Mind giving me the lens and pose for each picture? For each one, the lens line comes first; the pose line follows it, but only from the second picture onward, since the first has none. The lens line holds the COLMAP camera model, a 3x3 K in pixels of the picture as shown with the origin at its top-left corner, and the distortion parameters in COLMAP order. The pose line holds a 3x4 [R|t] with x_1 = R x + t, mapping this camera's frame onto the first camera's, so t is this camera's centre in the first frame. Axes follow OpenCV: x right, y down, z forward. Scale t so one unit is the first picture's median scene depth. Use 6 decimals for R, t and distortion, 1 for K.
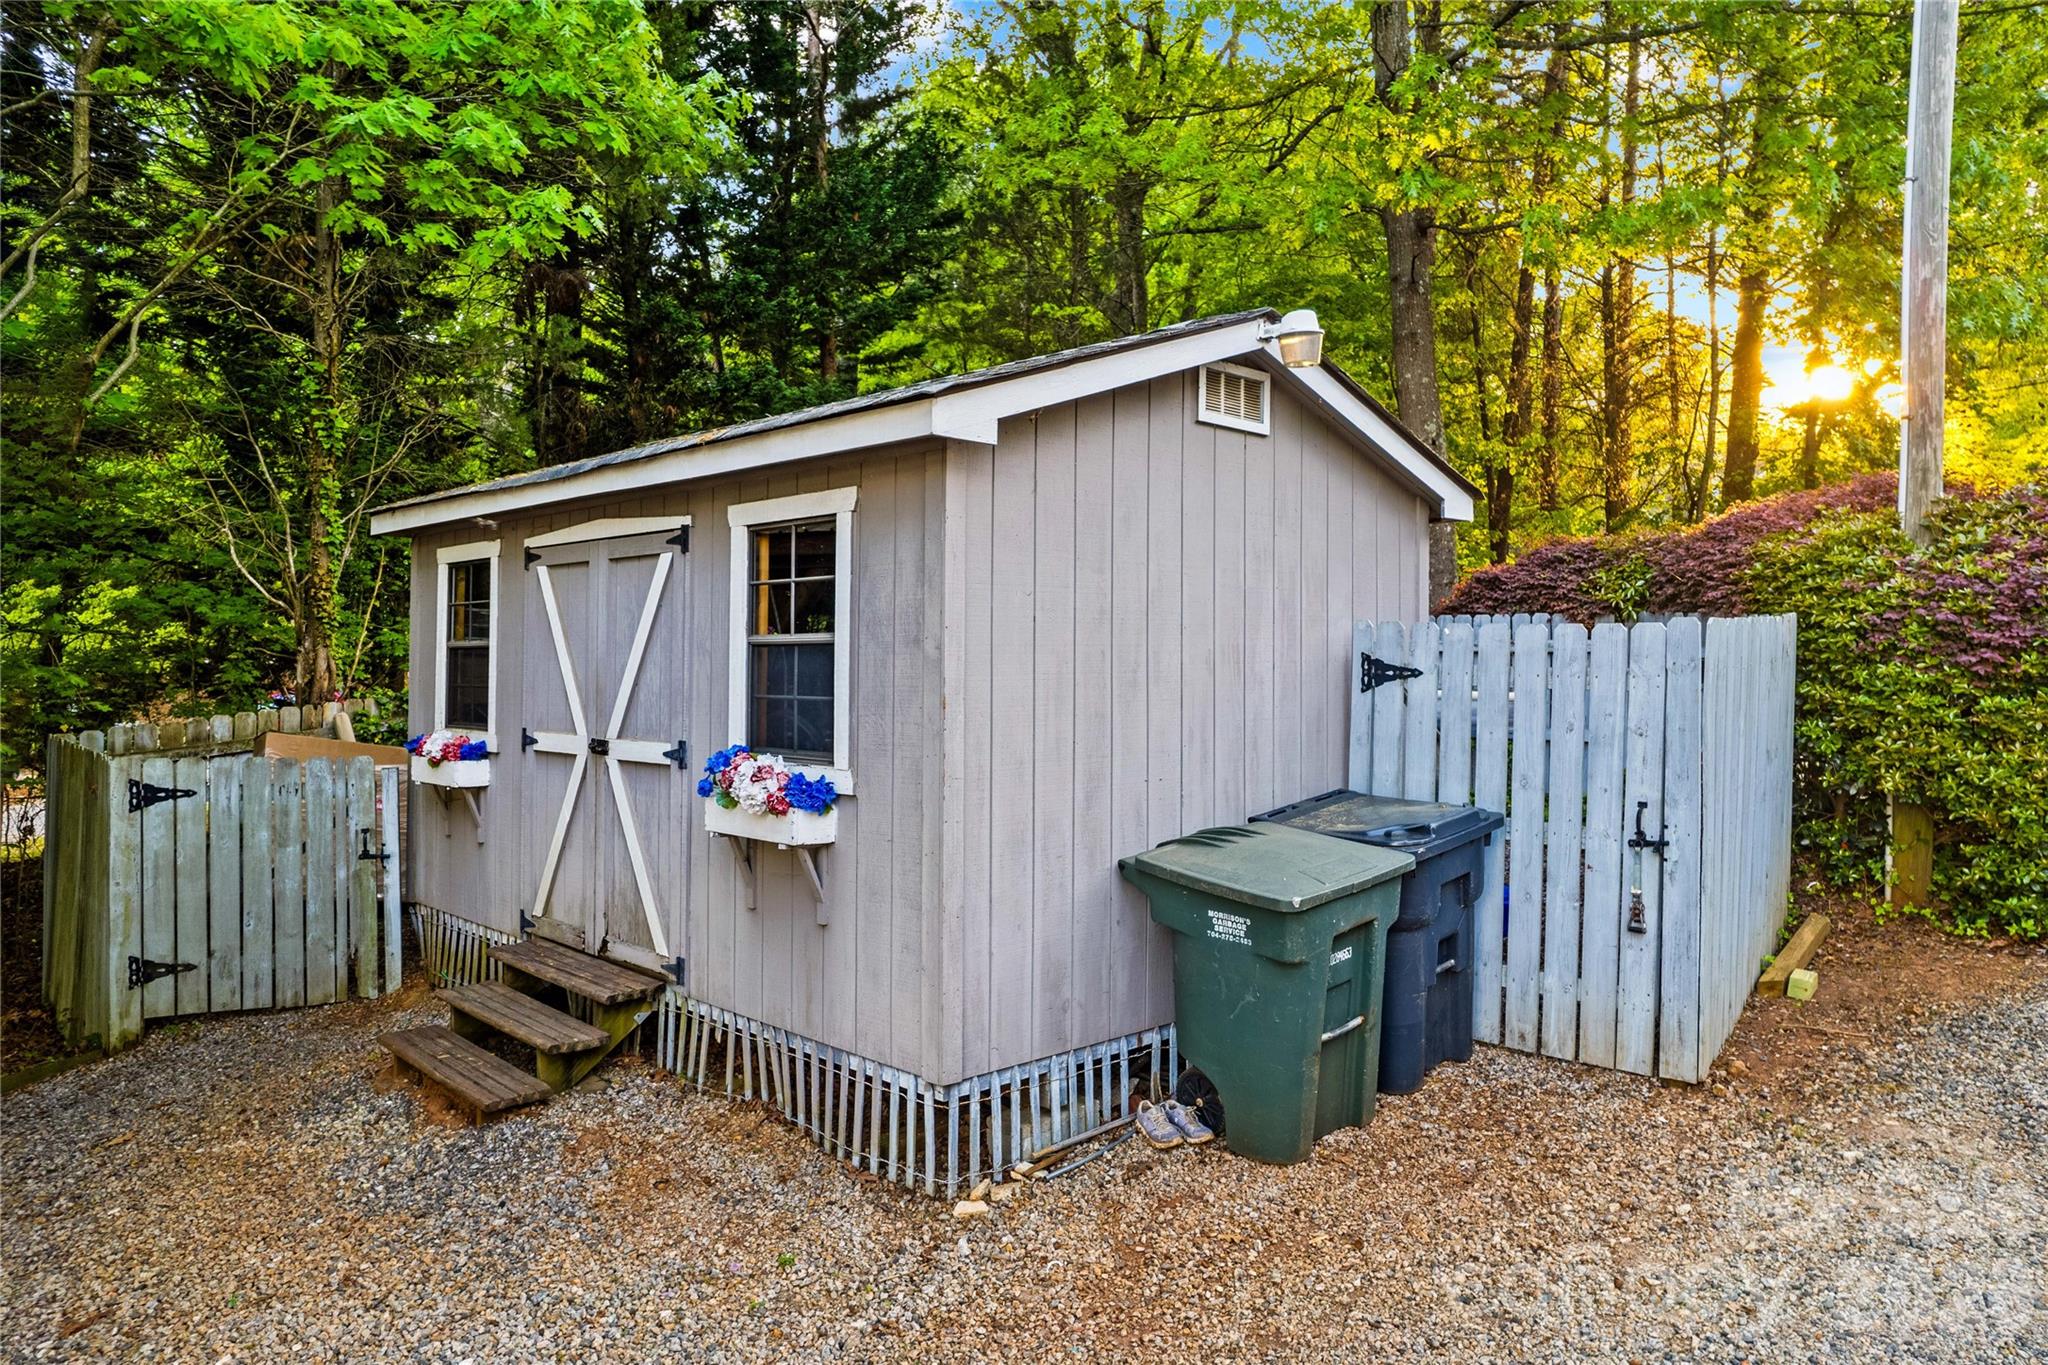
lens RADIAL K [[1323.2, 0, 1023.1], [0, 1323.2, 665.7], [0, 0, 1]] dist [-0.076744, 0.085372]
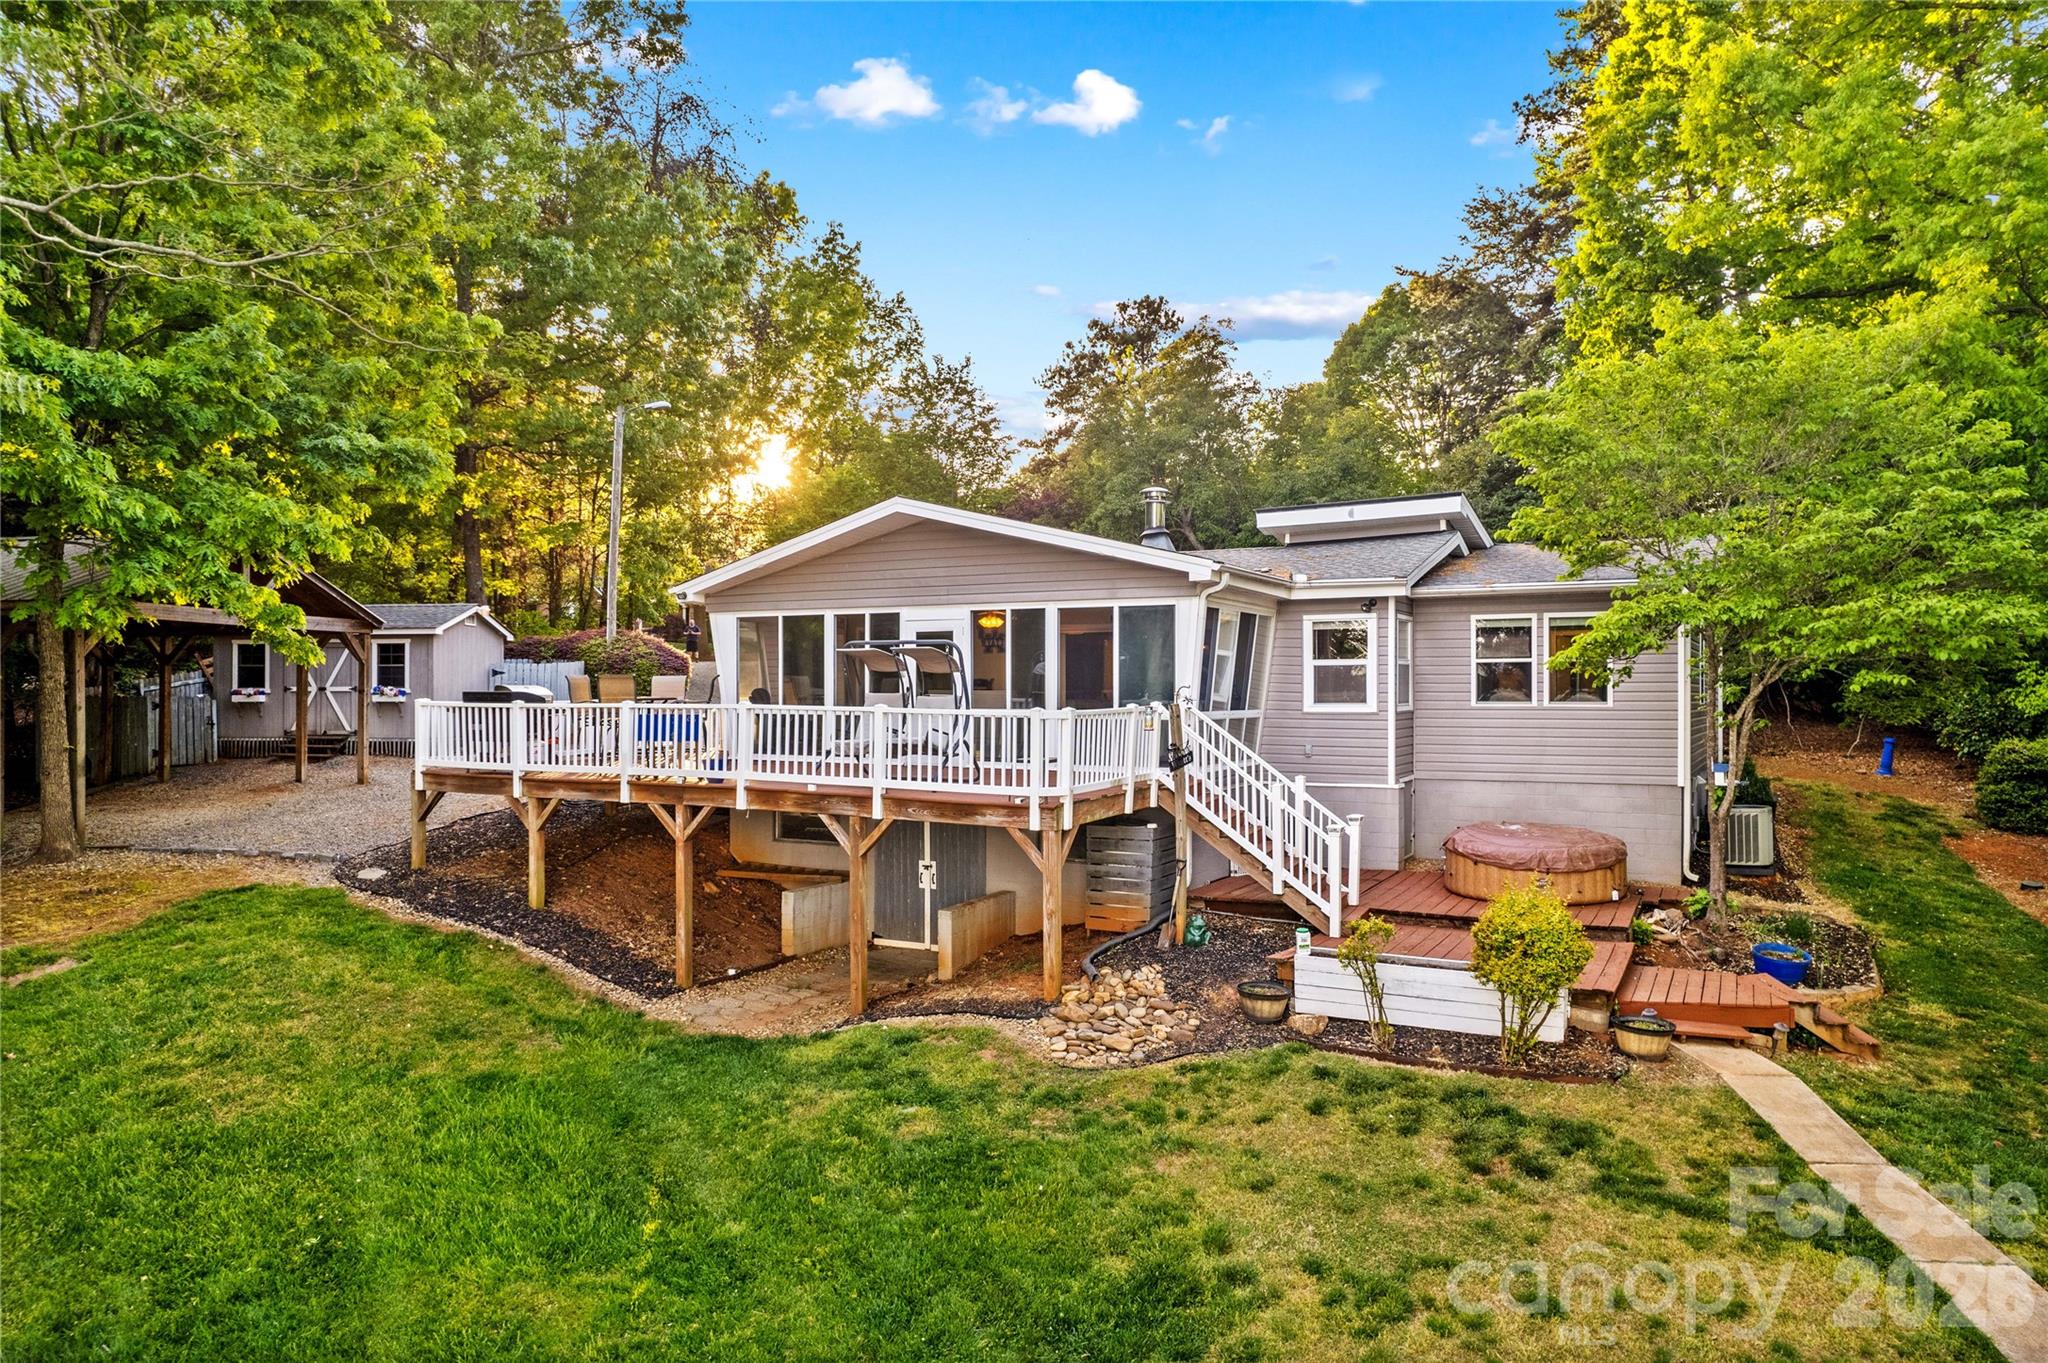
lens RADIAL K [[1323.2, 0, 1023.1], [0, 1323.2, 664.7], [0, 0, 1]] dist [-0.076744, 0.085372]
pose [[0.740264, 0.006967, 0.672280, -1.745856], [0.003222, 0.999898, -0.013910, 0.055672], [-0.672309, 0.012463, 0.740166, -4.413980]]
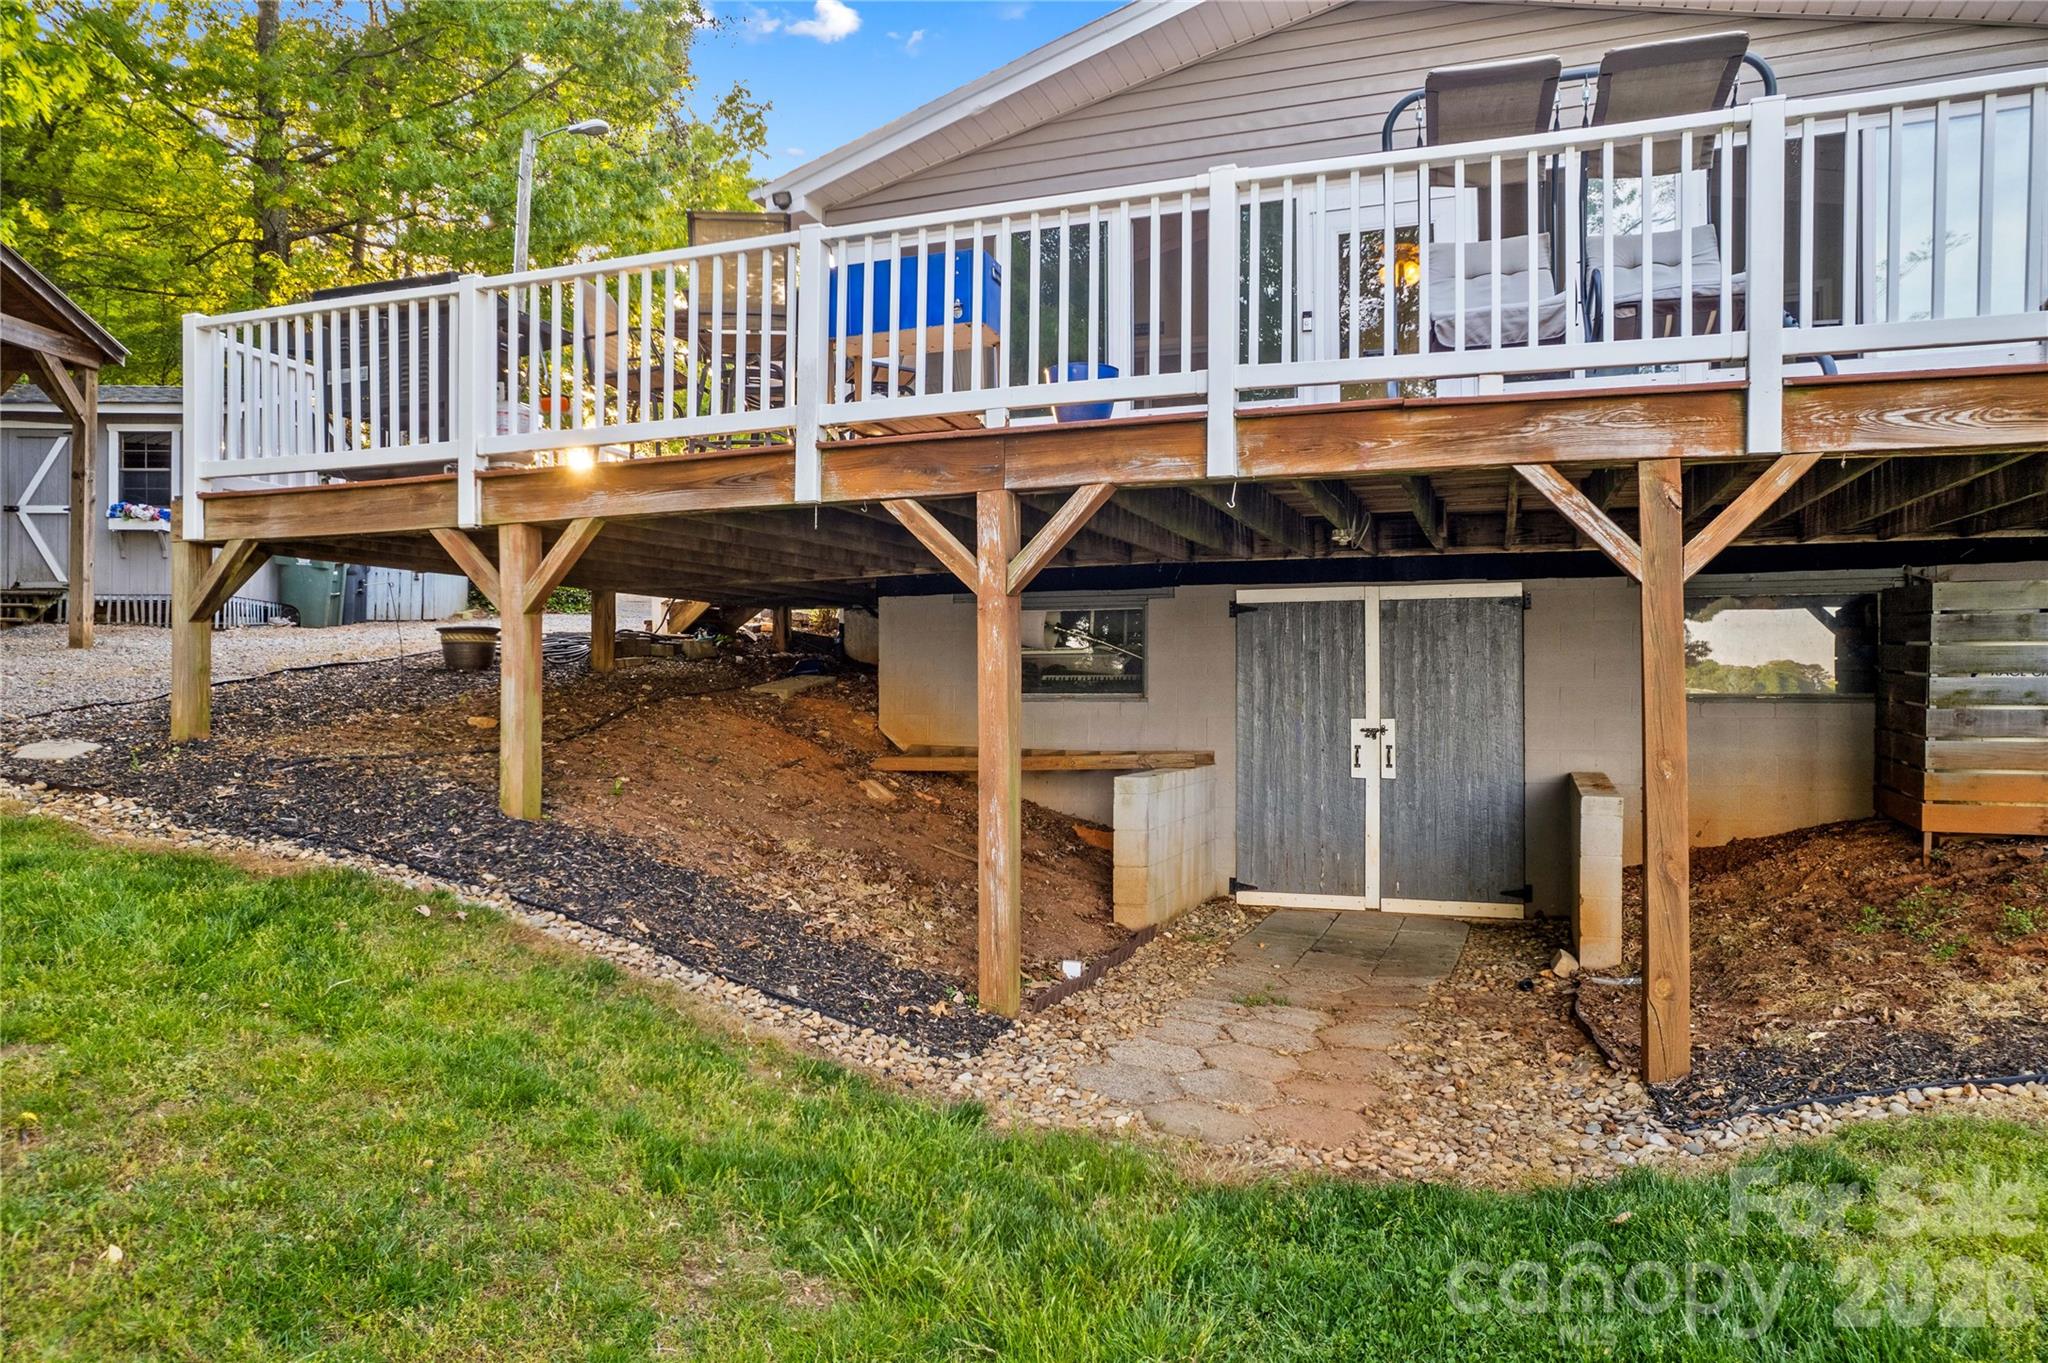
lens RADIAL K [[1323.2, 0, 1023.1], [0, 1323.2, 664.7], [0, 0, 1]] dist [-0.076744, 0.085372]
pose [[0.646275, 0.010417, 0.763034, -1.115672], [0.003236, 0.999860, -0.016391, 0.470373], [-0.763098, 0.013062, 0.646151, -2.434376]]
